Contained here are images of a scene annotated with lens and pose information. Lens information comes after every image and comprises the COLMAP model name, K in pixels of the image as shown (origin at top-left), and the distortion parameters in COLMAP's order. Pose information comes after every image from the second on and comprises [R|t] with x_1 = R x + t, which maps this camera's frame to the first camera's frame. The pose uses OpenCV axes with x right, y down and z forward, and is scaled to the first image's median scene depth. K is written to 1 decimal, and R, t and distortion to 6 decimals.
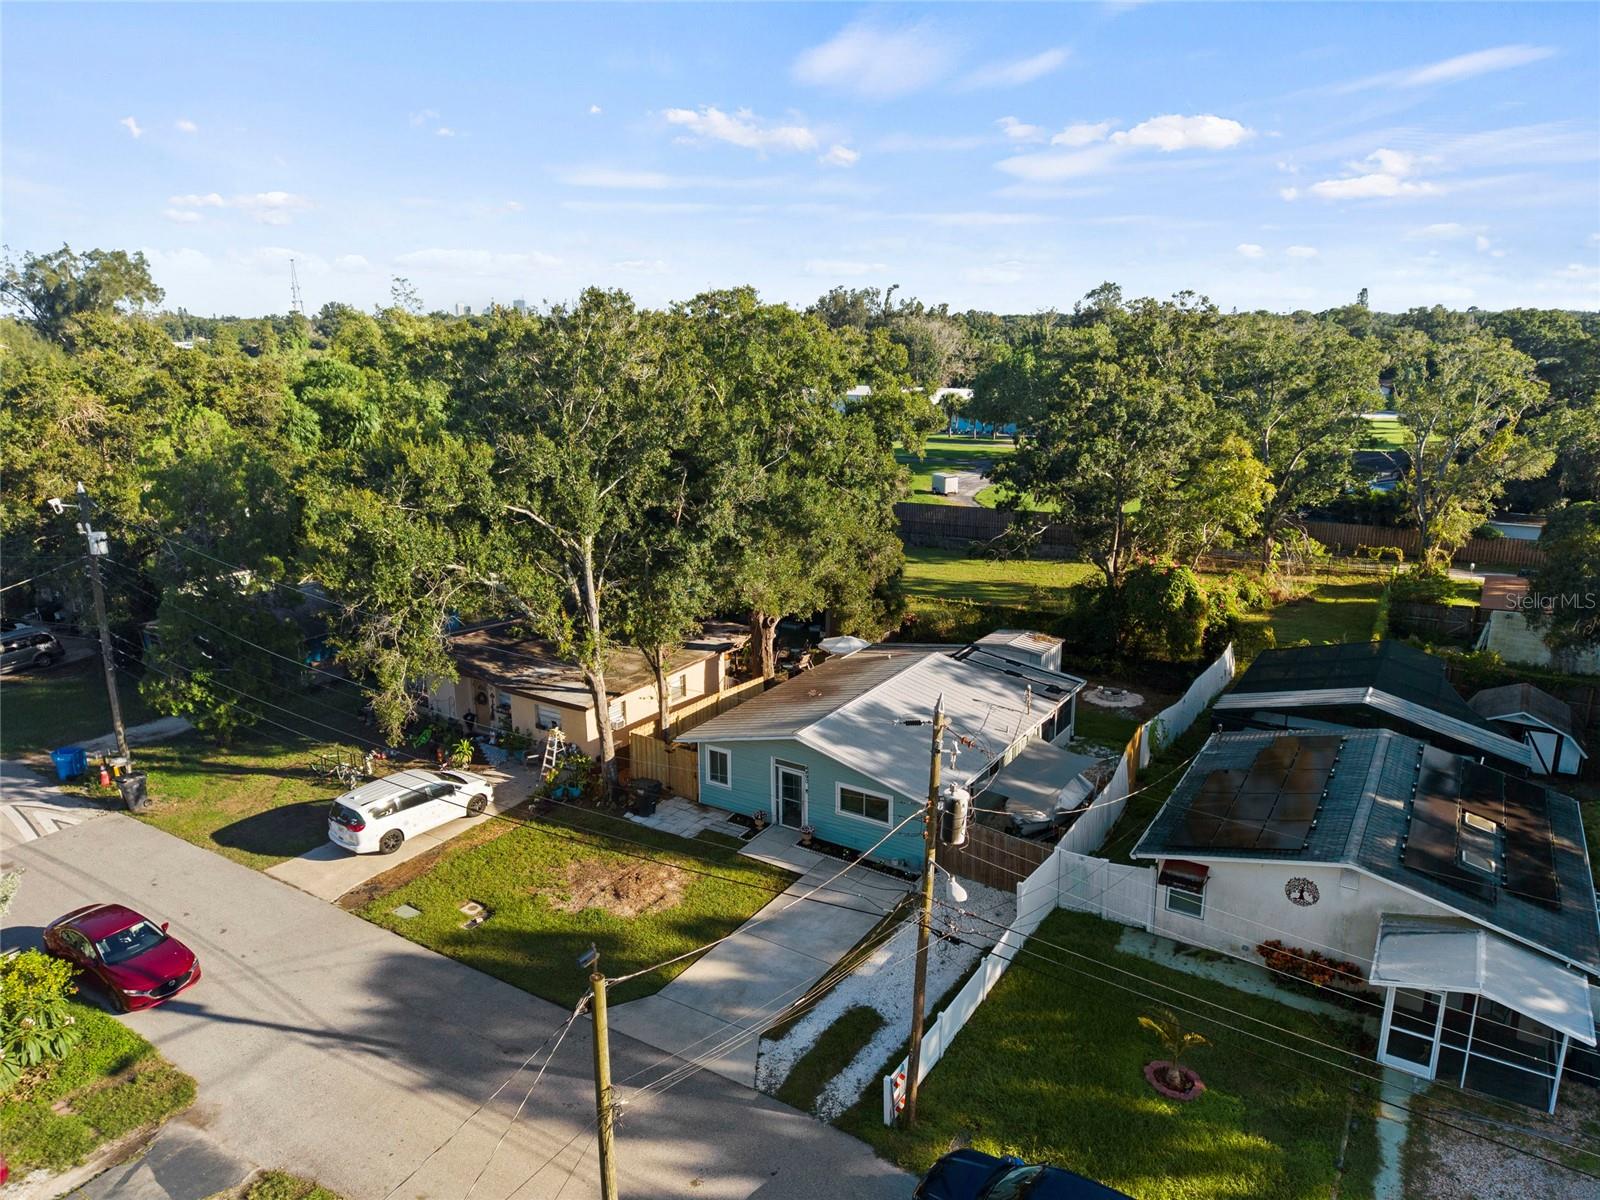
lens RADIAL K [[1071.1, 0, 805.5], [0, 1071.1, 602.8], [0, 0, 1]] dist [0.035499, -0.040503]
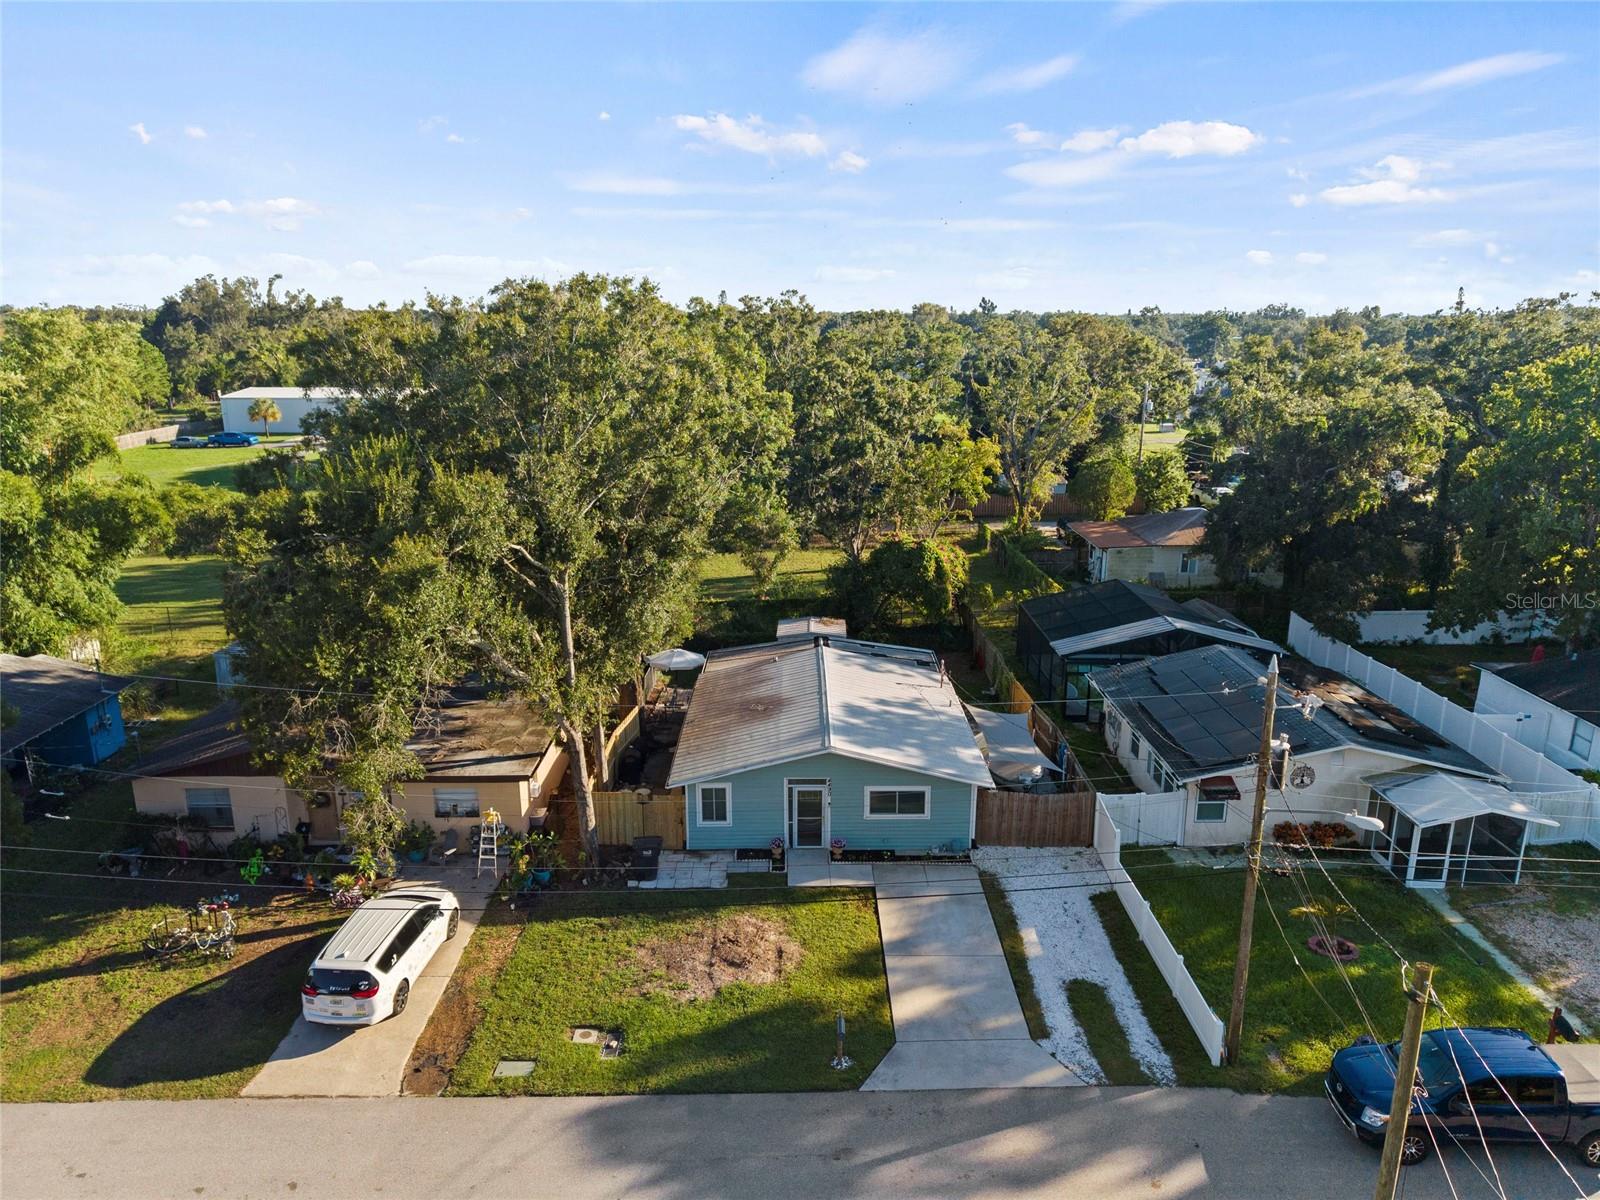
lens RADIAL K [[1071.1, 0, 806.1], [0, 1071.1, 602.1], [0, 0, 1]] dist [0.035499, -0.040503]
pose [[0.838081, -0.136855, 0.528101, -0.501421], [0.135597, 0.989901, 0.041340, -0.047094], [-0.528426, 0.036963, 0.848174, 0.187617]]
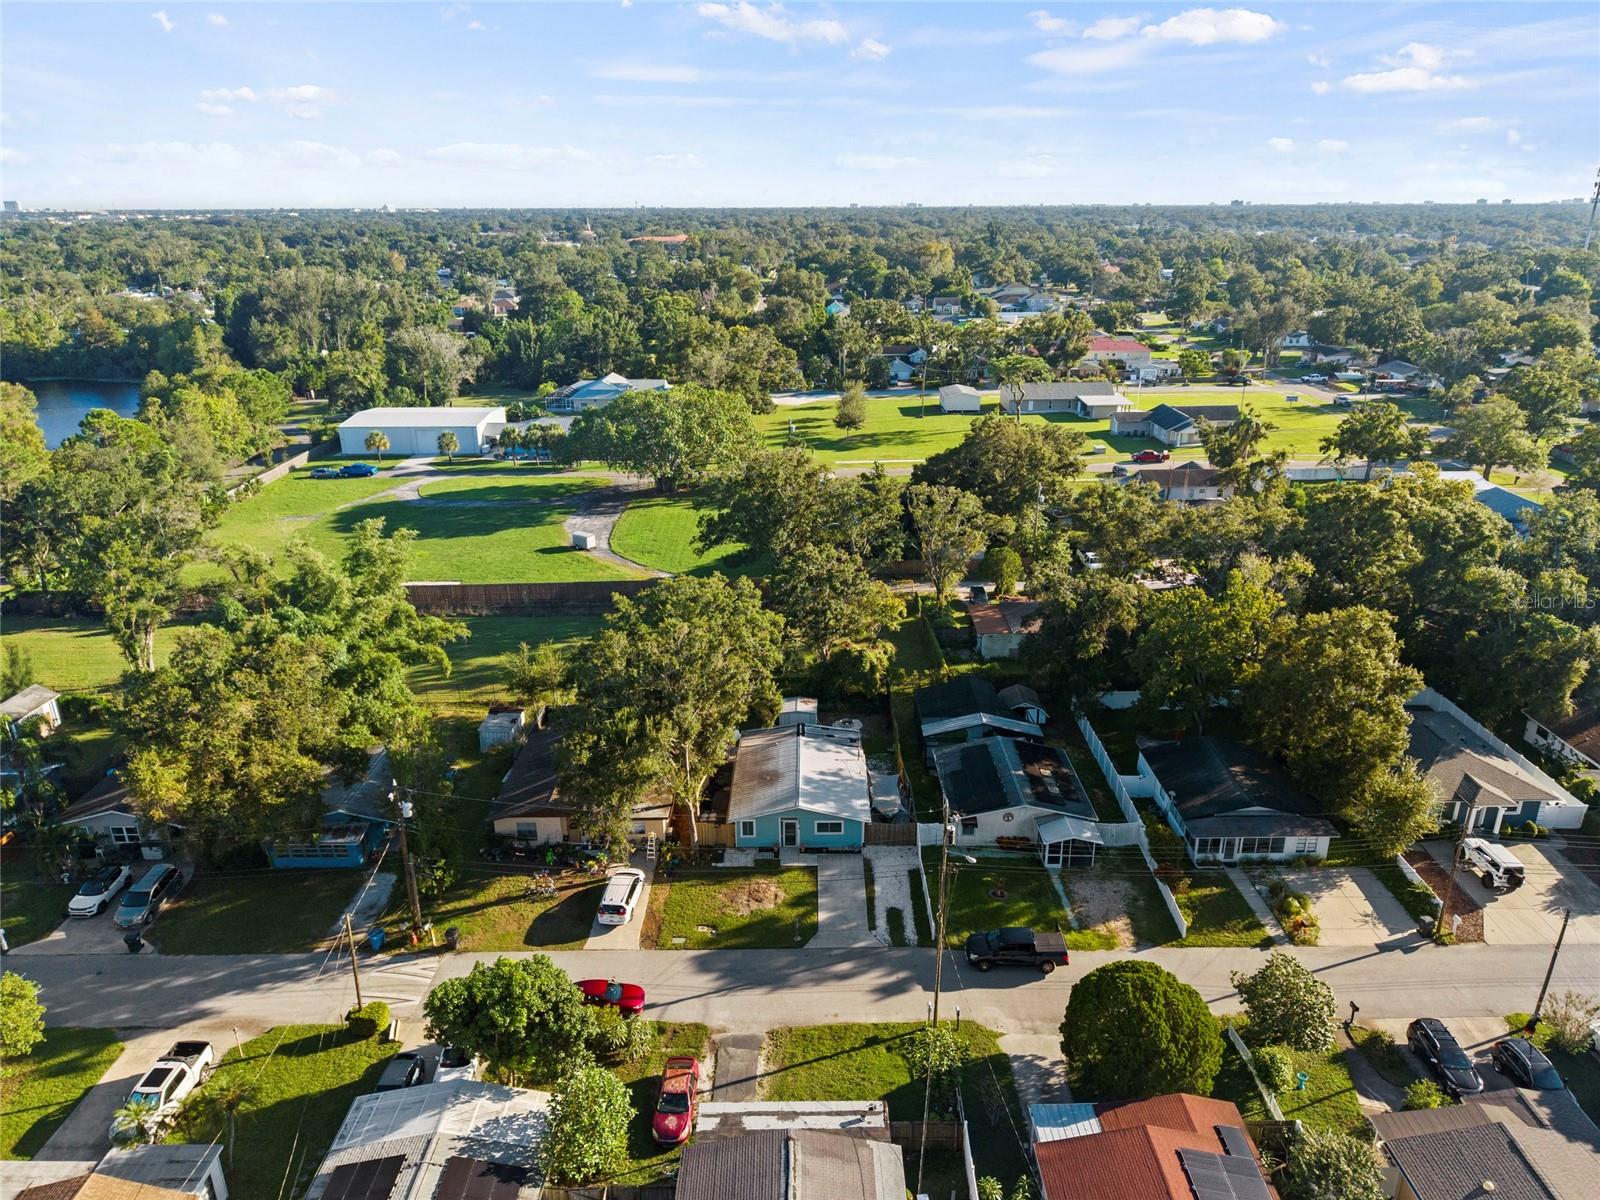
lens RADIAL K [[1071.1, 0, 812.1], [0, 1071.1, 590.7], [0, 0, 1]] dist [0.035499, -0.040503]
pose [[0.841187, -0.182370, 0.509064, -0.996498], [0.136752, 0.982556, 0.126026, -0.568418], [-0.523167, -0.036396, 0.851453, -0.848052]]
